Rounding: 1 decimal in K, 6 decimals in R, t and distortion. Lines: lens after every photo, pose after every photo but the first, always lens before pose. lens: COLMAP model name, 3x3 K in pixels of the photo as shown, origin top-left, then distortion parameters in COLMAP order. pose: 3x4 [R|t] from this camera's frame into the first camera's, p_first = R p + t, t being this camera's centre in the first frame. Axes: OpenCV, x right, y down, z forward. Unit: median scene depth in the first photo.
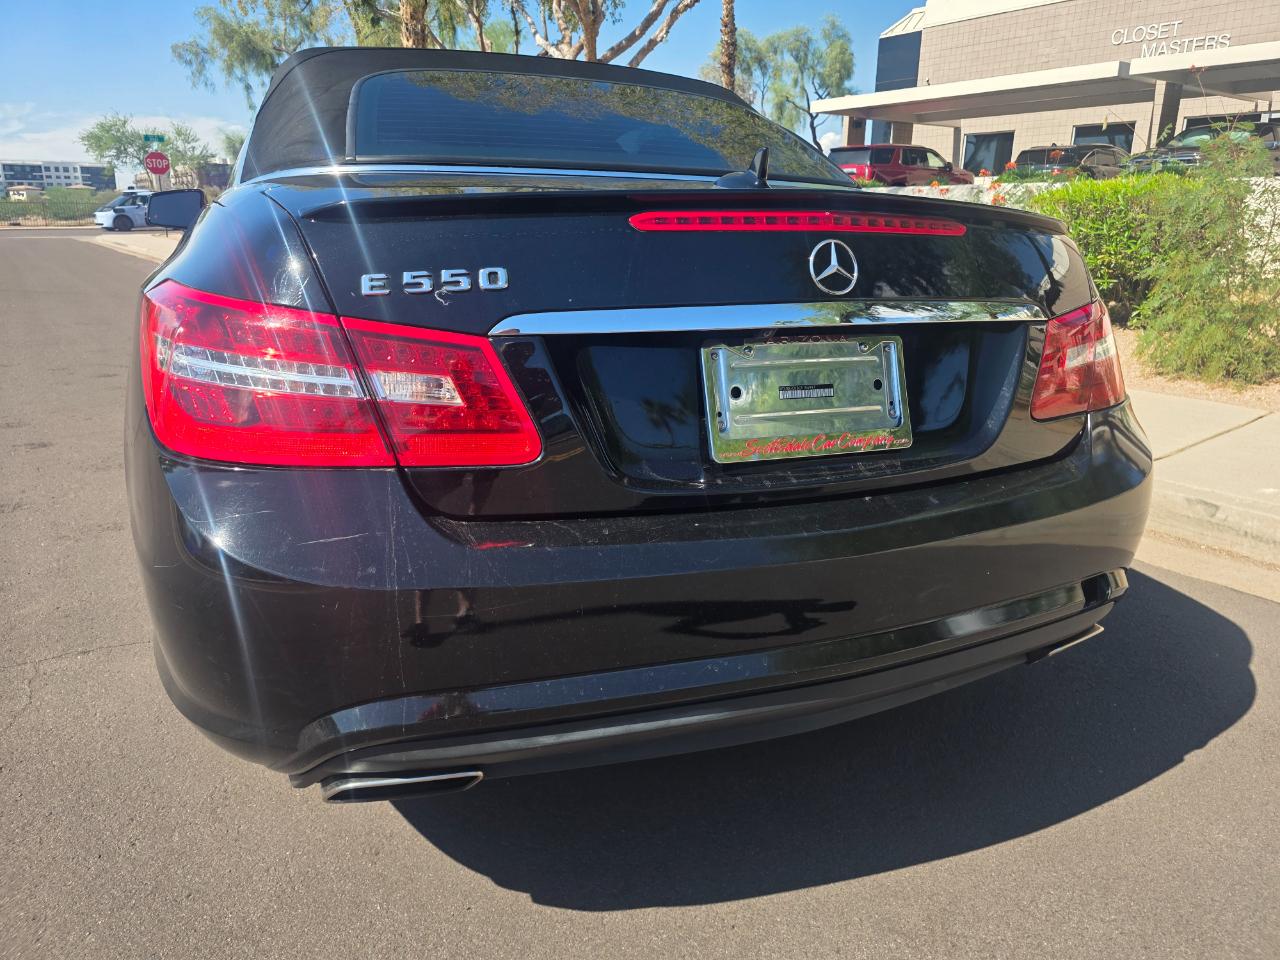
lens RADIAL K [[896.2, 0, 657.2], [0, 896.2, 462.8], [0, 0, 1]] dist [0.036864, -0.039179]
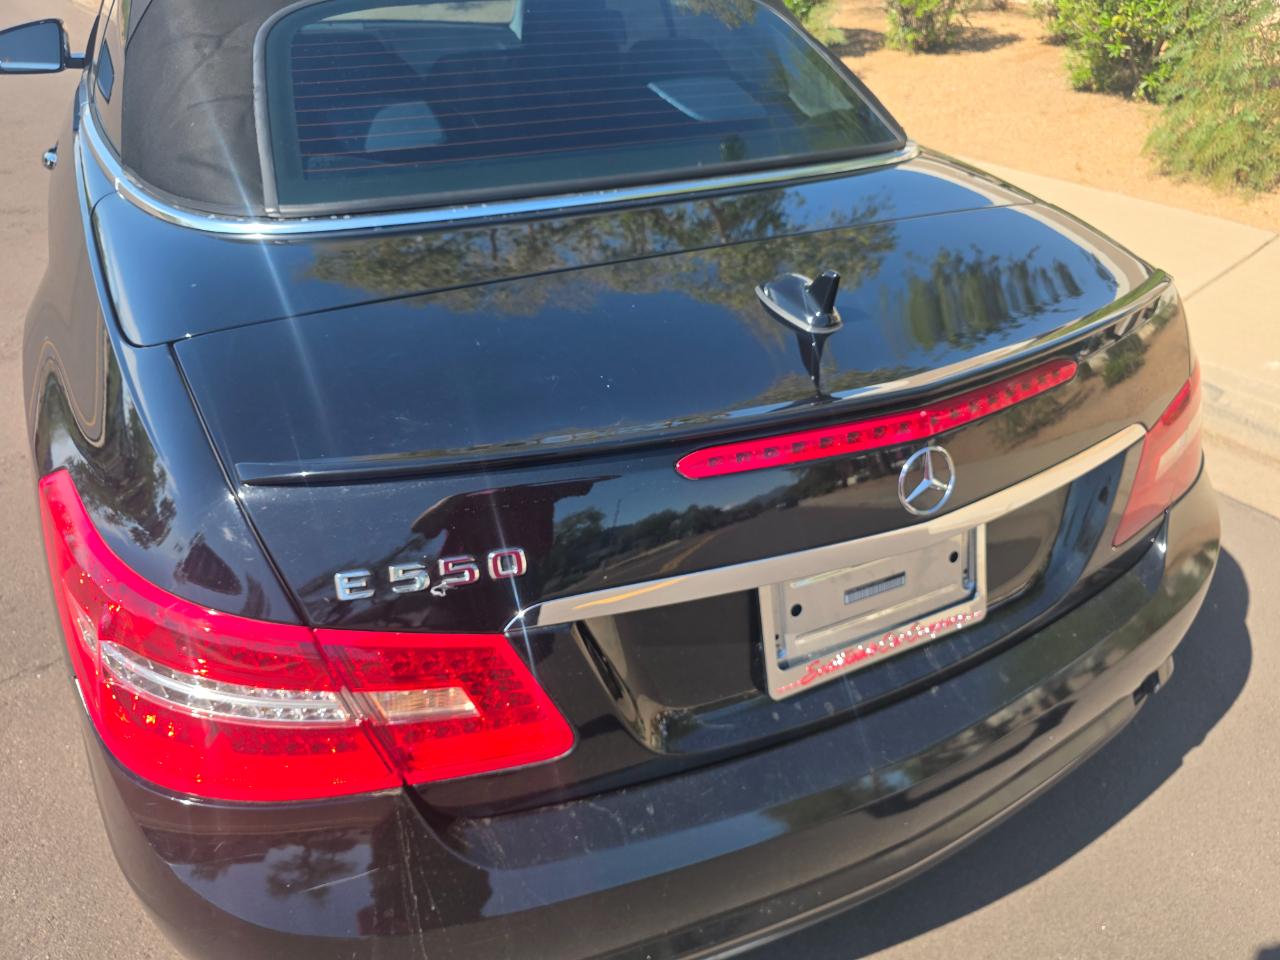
lens RADIAL K [[898.1, 0, 651.3], [0, 898.1, 469.0], [0, 0, 1]] dist [0.036369, -0.039155]
pose [[0.998571, -0.024790, 0.047348, -0.067109], [0.008950, 0.950970, 0.309155, -0.376051], [-0.052691, -0.308289, 0.949832, 0.204049]]
